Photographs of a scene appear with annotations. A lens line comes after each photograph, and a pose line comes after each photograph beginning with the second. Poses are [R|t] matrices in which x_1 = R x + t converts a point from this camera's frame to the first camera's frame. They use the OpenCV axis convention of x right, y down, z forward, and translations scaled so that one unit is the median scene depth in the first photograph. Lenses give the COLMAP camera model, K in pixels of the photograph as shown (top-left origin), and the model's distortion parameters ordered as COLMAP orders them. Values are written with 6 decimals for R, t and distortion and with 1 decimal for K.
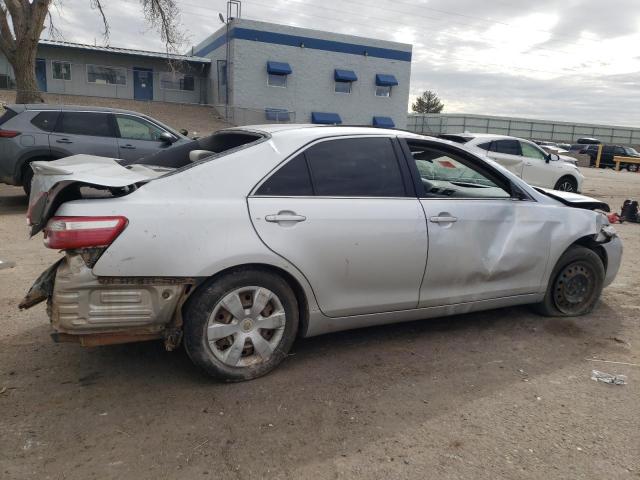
lens RADIAL K [[504.7, 0, 320.0], [0, 504.7, 240.0], [0, 0, 1]] dist [0.022134, -0.007548]
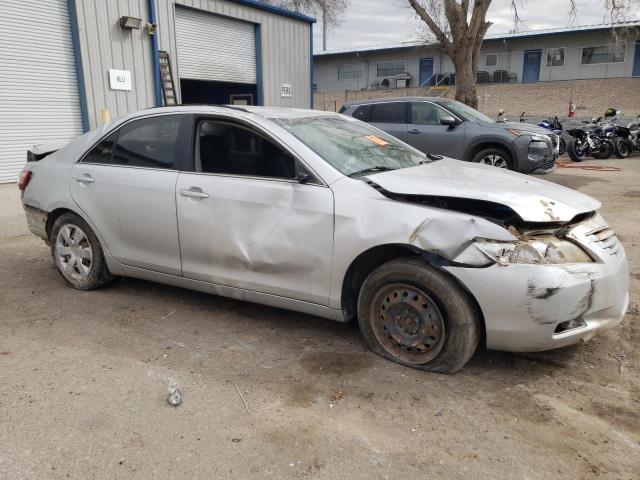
lens RADIAL K [[504.7, 0, 320.0], [0, 504.7, 240.0], [0, 0, 1]] dist [0.022134, -0.007548]
pose [[0.527437, 0.145971, -0.836960, 1.155391], [-0.126097, 0.987669, 0.092792, -0.071378], [0.840184, 0.056596, 0.539339, 0.632855]]
